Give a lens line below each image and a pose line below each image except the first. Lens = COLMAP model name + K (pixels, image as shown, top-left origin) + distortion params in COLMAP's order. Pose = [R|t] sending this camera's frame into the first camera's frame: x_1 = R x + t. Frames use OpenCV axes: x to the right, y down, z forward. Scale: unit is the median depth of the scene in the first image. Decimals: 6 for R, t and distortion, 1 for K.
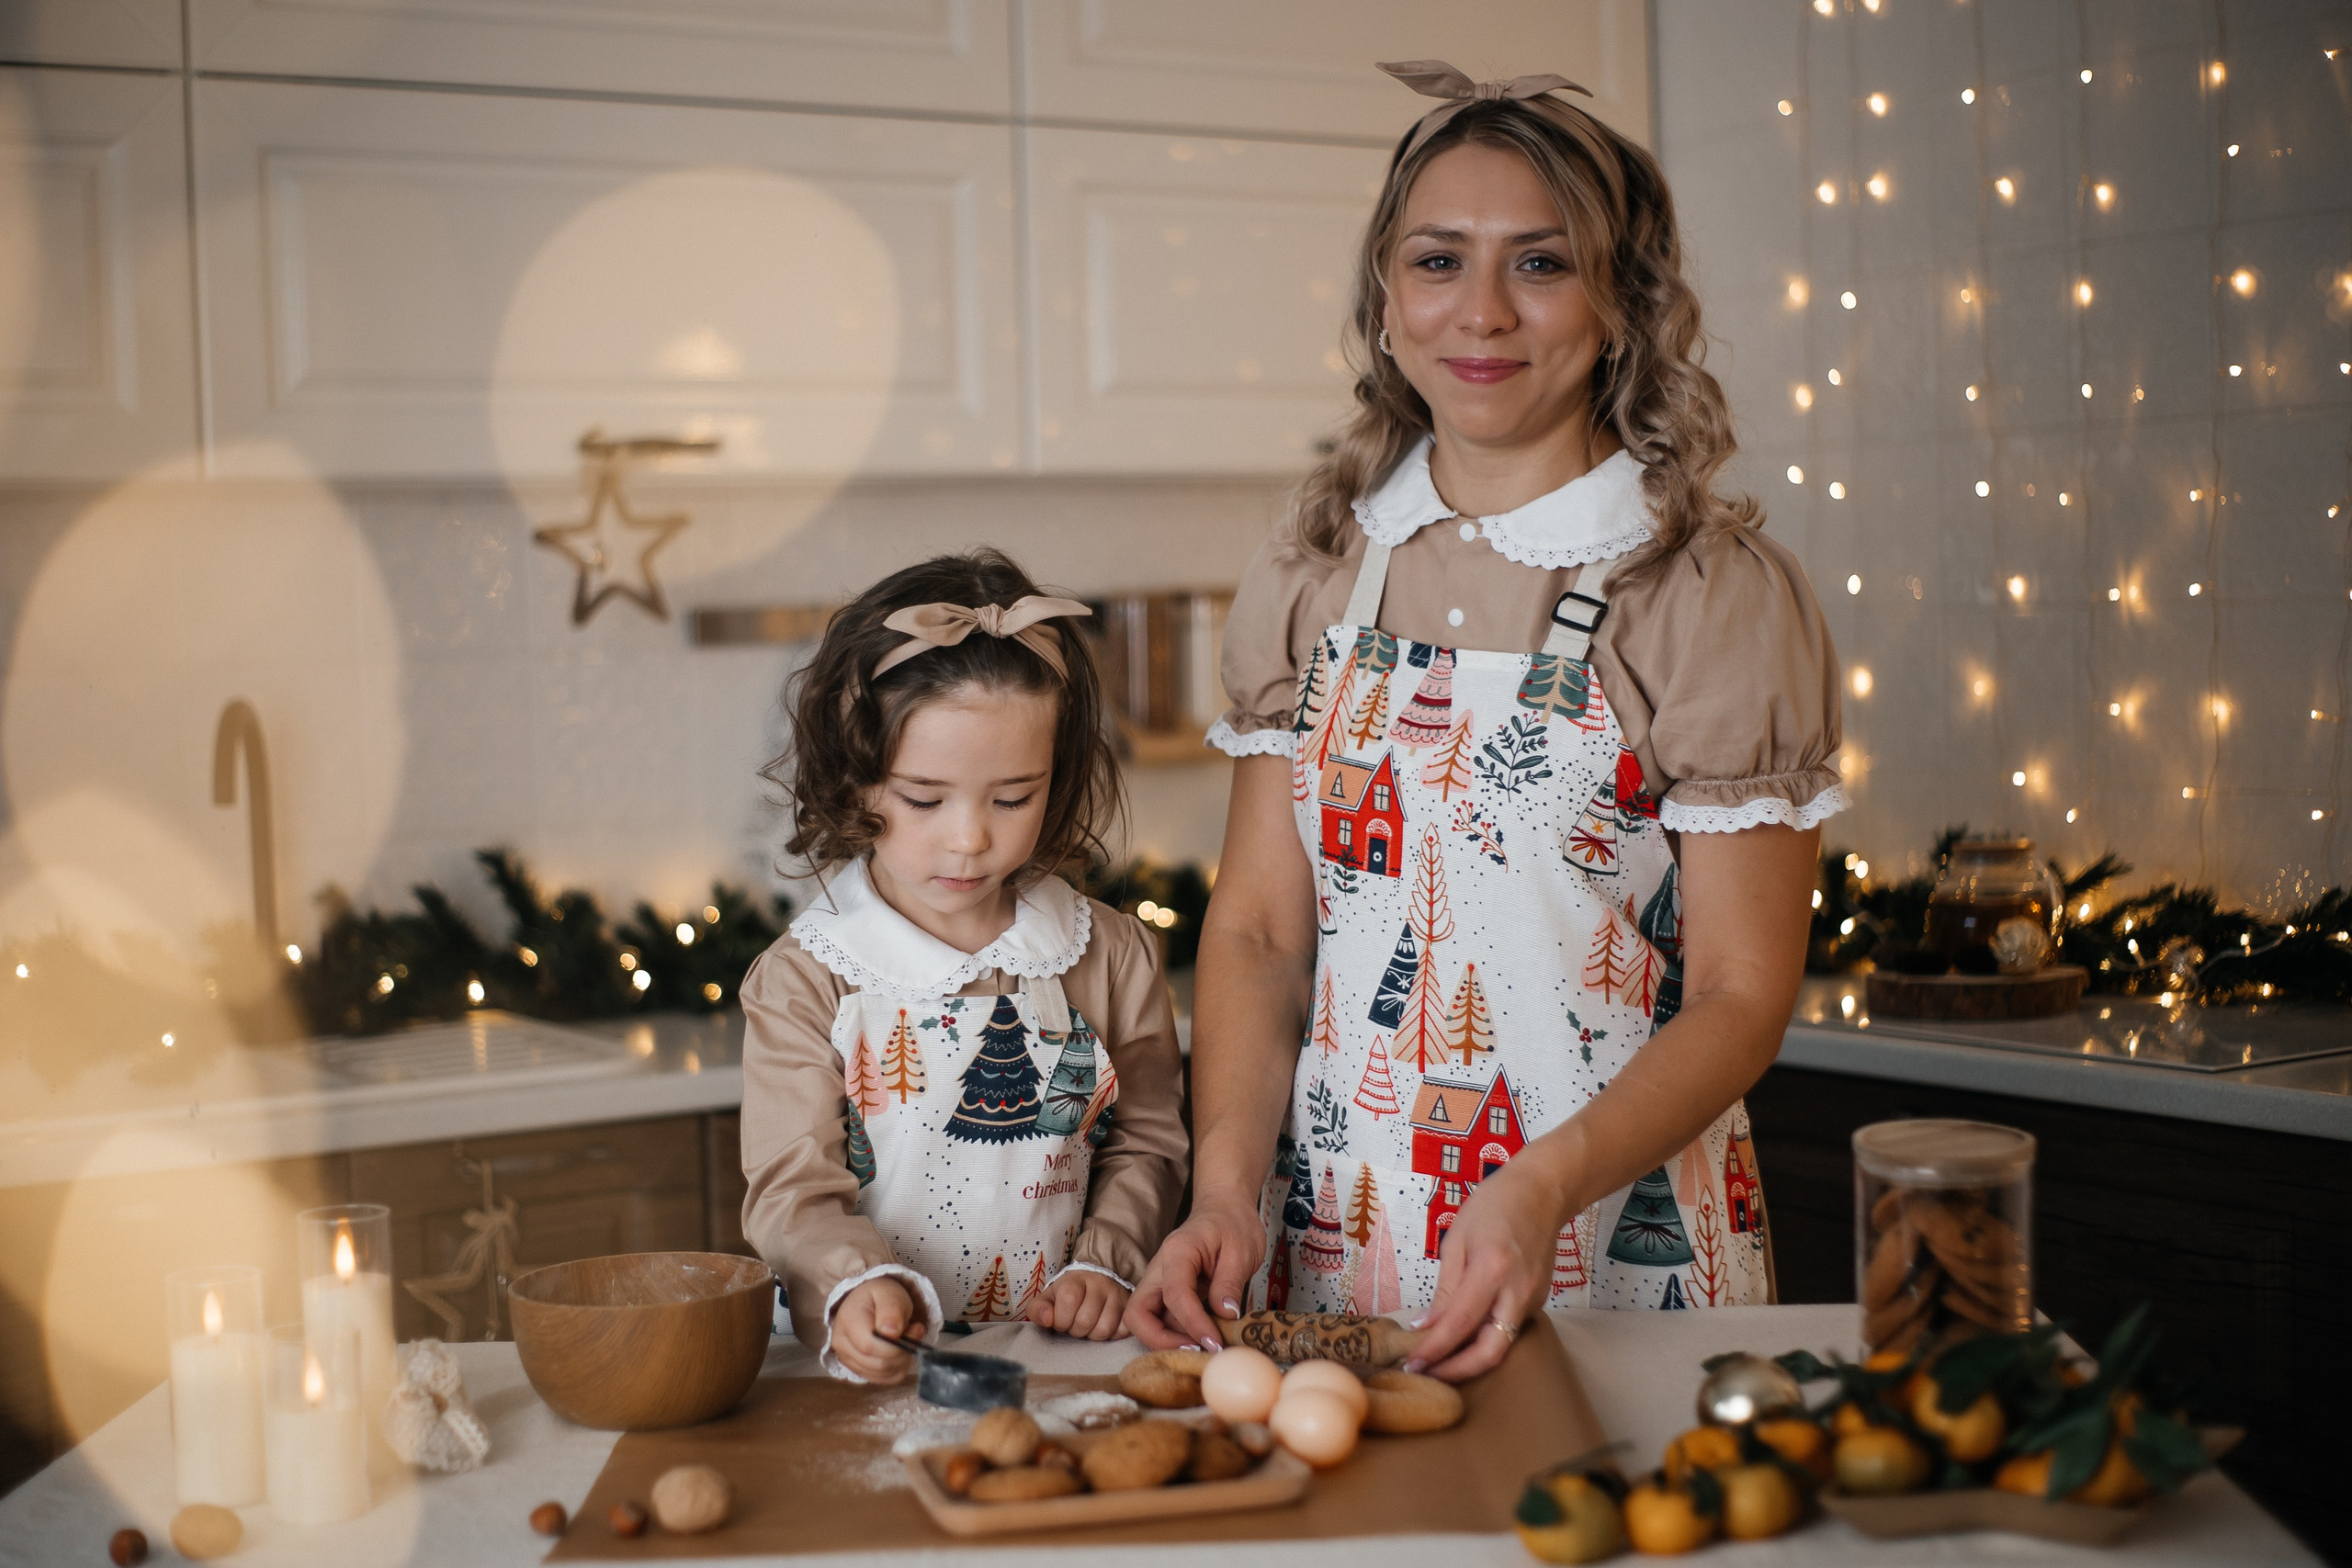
lens RADIAL K [[3443.8, 0, 1176.0], [0, 3443.8, 784.0], [0, 0, 1]] dist [-0.150057, 0.004930]
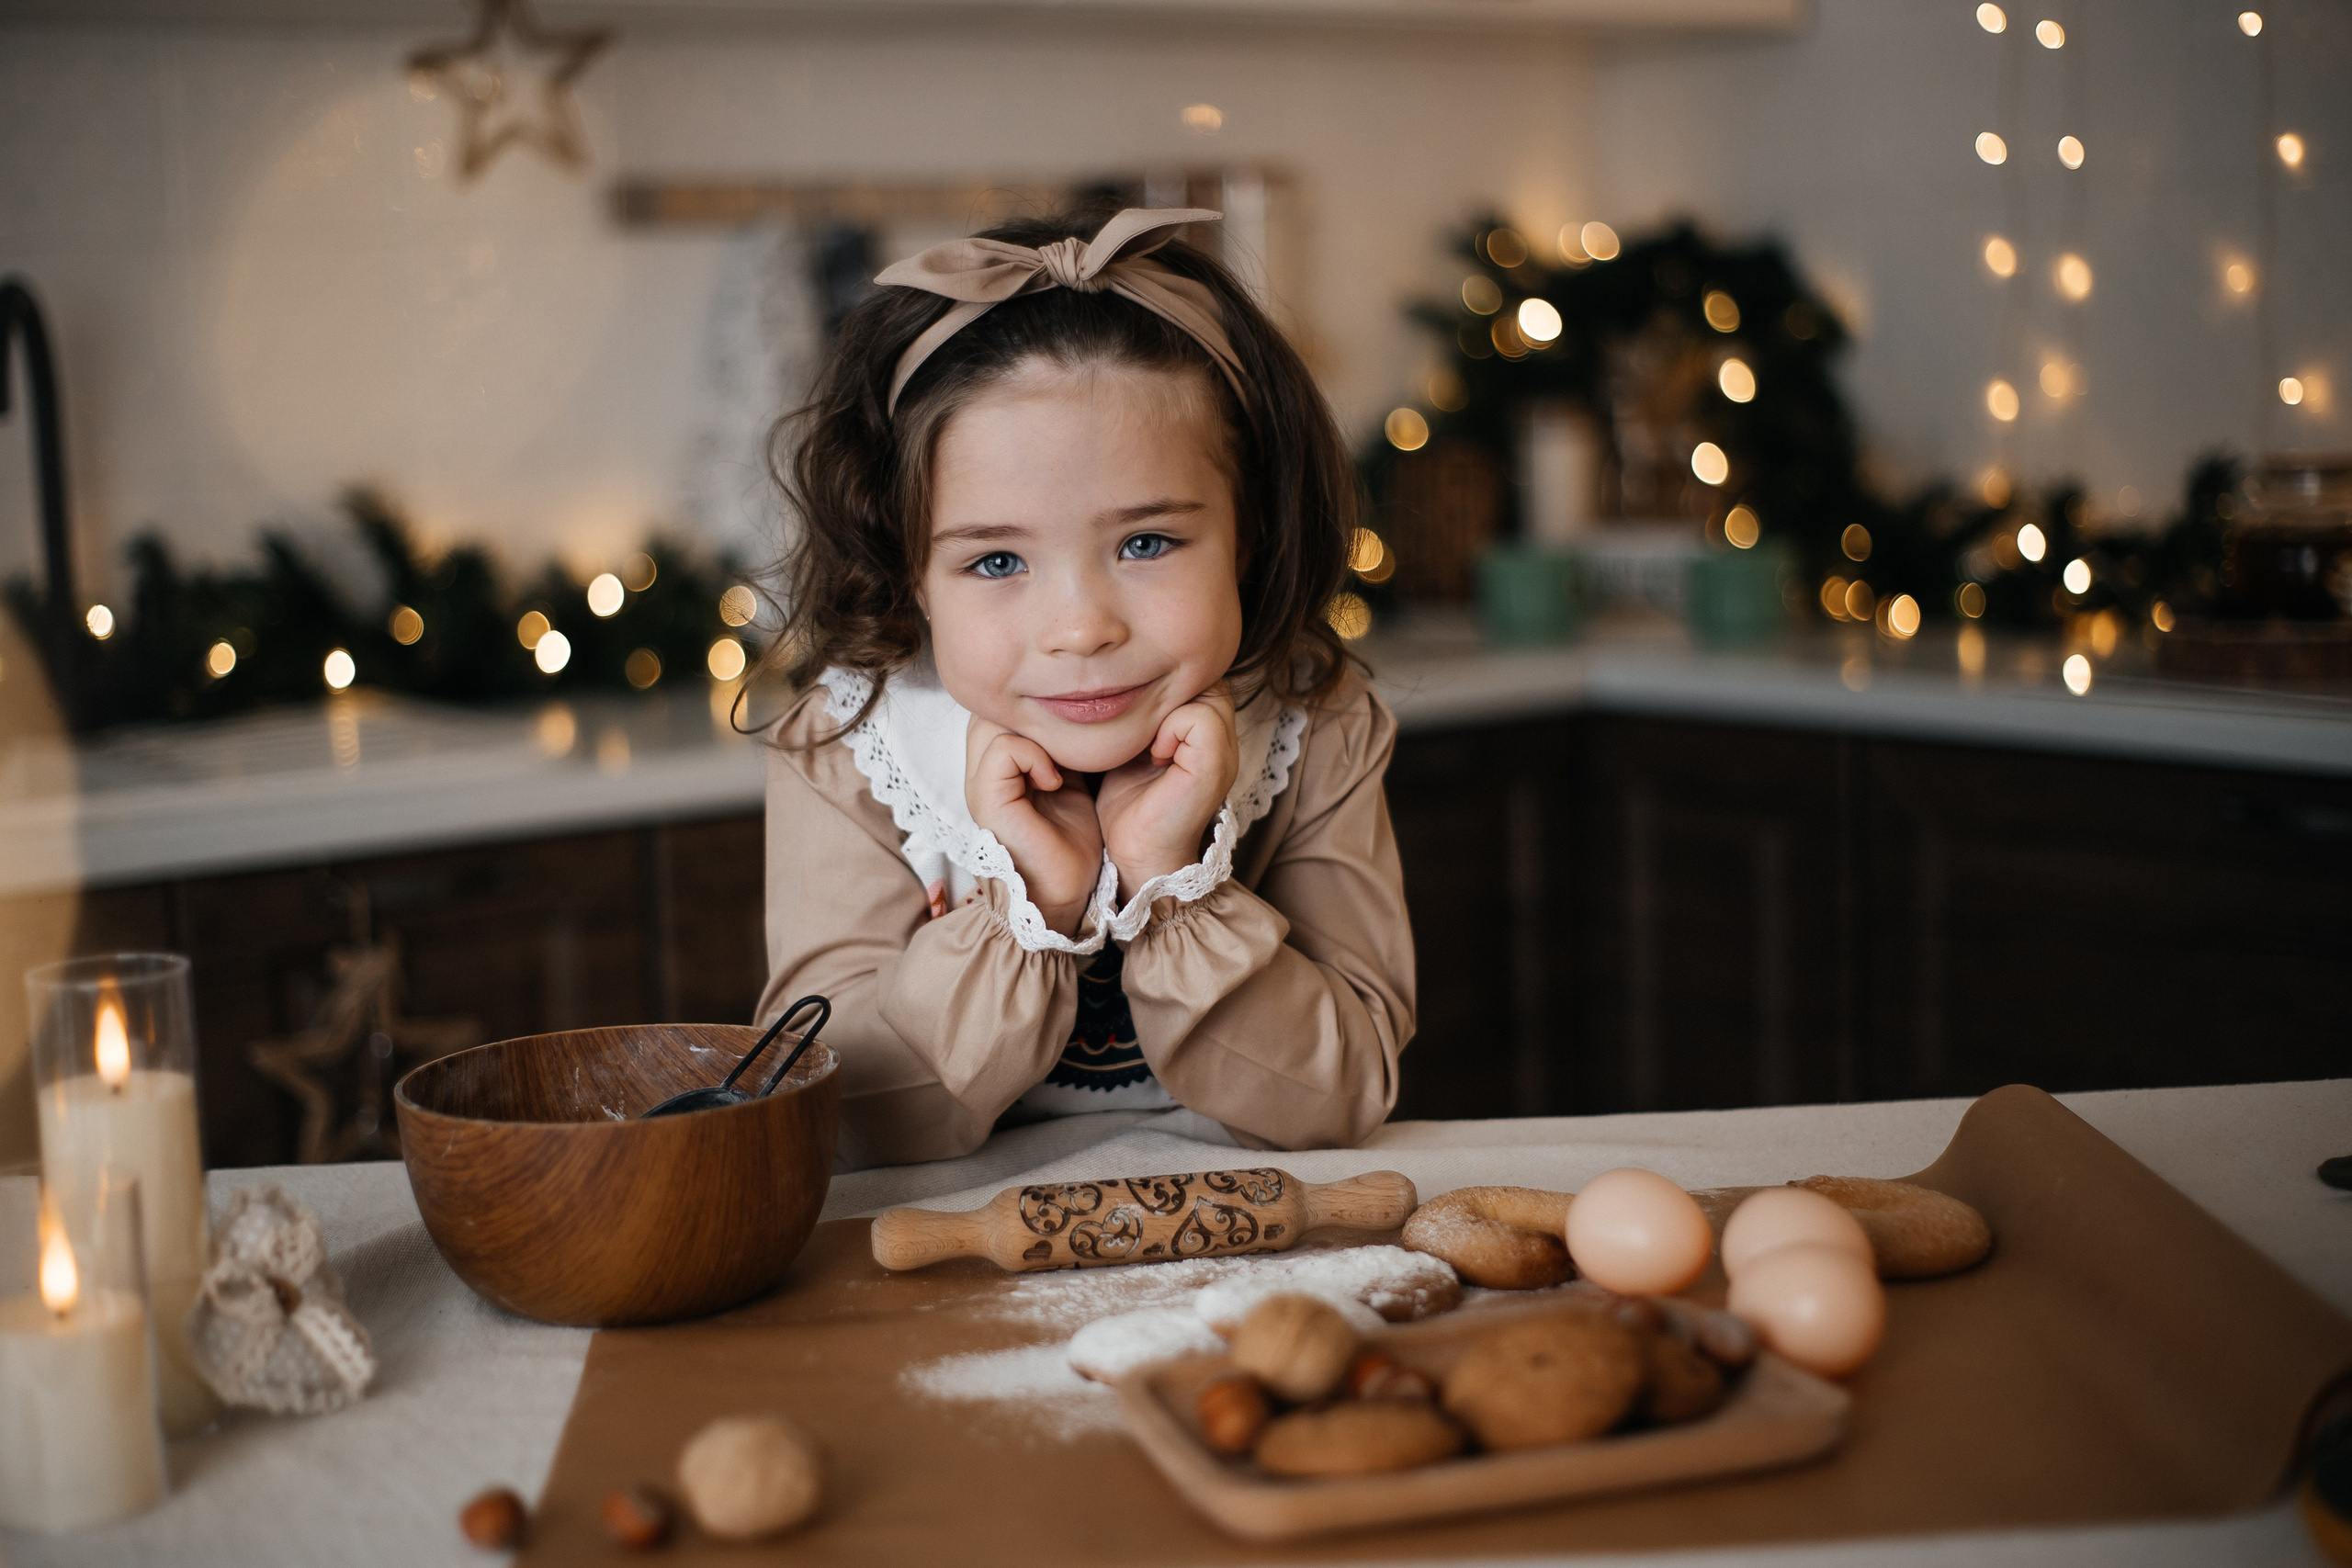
lens RADIAL K [[3367.4, 0, 1162.1], [0, 3367.4, 796.7], [0, 0, 1]] dist [-0.099912, 0.036991]
pose [[0.999211, -0.009782, 0.038502, -0.087123], [0.006618, 0.996655, 0.081461, 0.051664], [-0.039170, -0.081142, 0.995933, 0.427939]]
